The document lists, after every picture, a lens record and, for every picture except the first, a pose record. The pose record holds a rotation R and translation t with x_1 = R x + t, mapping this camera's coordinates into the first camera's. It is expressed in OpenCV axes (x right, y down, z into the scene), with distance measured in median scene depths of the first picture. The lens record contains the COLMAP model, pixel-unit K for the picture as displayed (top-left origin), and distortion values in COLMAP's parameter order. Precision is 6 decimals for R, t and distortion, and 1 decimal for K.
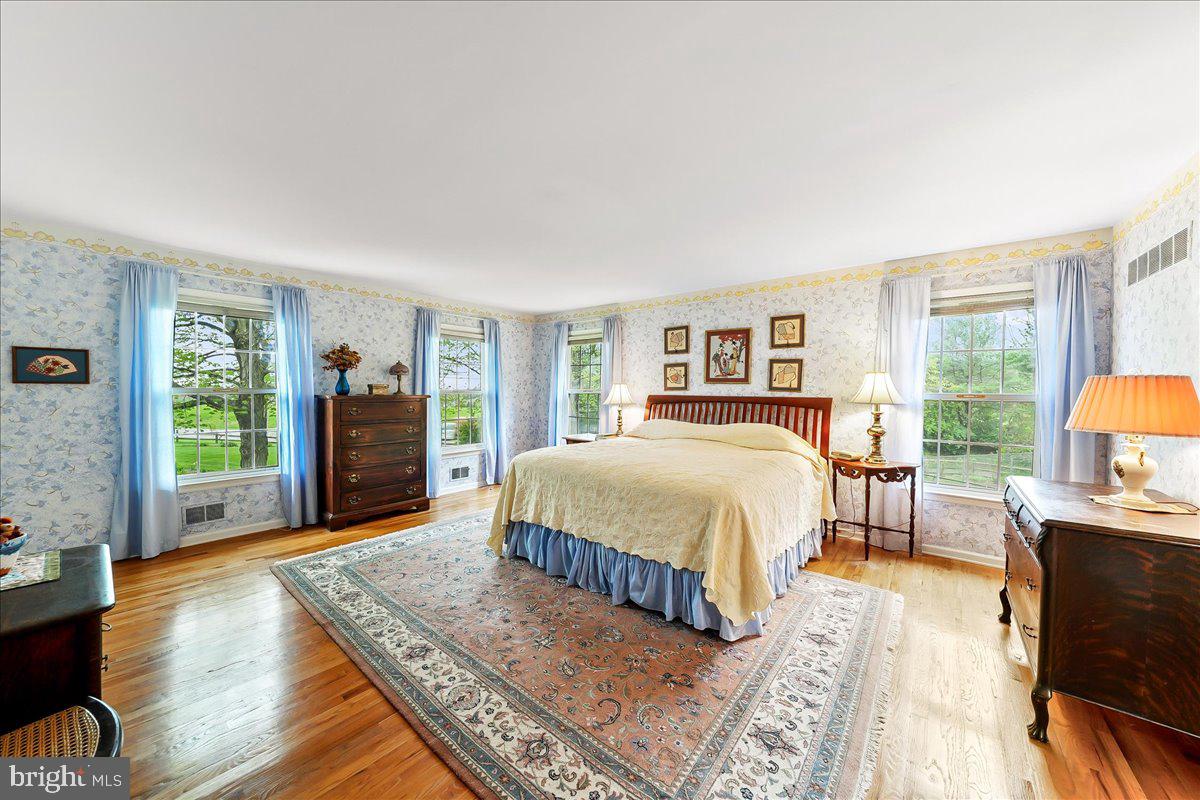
lens RADIAL K [[421.1, 0, 600.9], [0, 421.1, 395.9], [0, 0, 1]] dist [-0.013975, 0.000042]
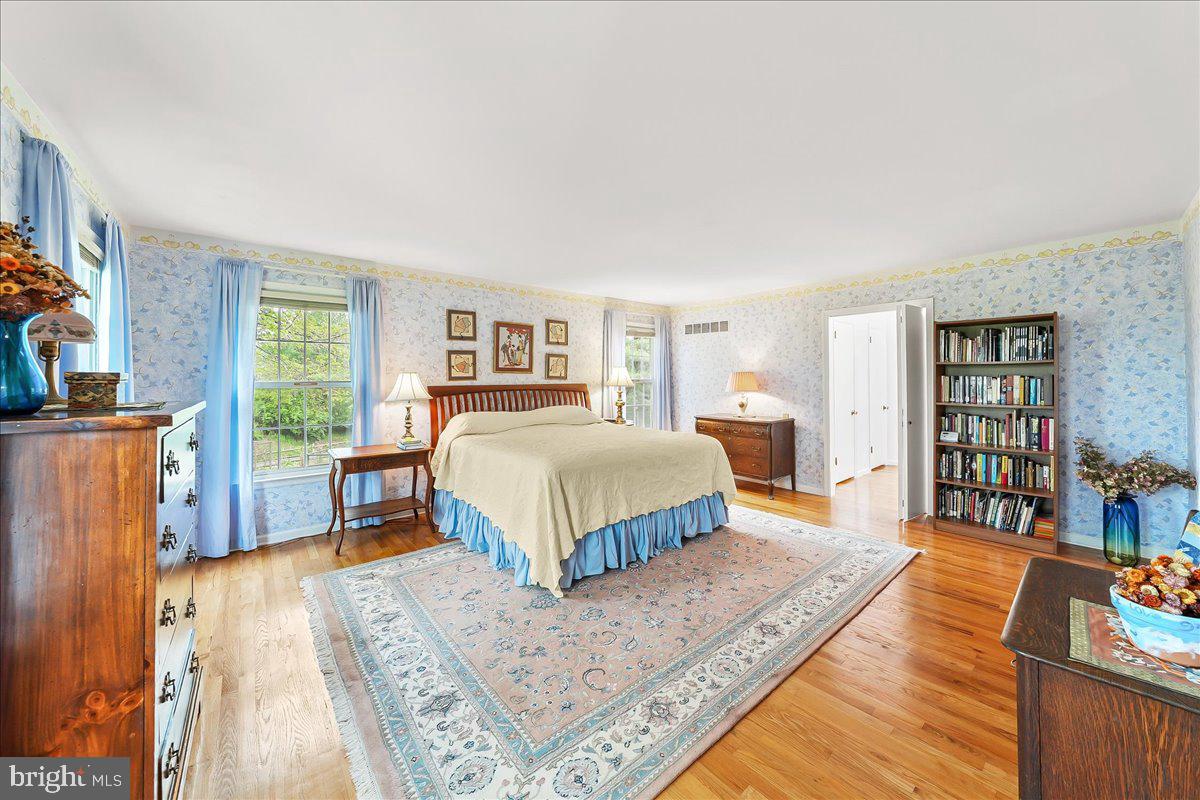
lens RADIAL K [[421.1, 0, 618.4], [0, 421.1, 375.0], [0, 0, 1]] dist [-0.013975, 0.000042]
pose [[0.172393, -0.003074, 0.985023, -0.744687], [0.020145, 0.999797, -0.000406, -0.018797], [-0.984822, 0.019913, 0.172420, 0.568773]]
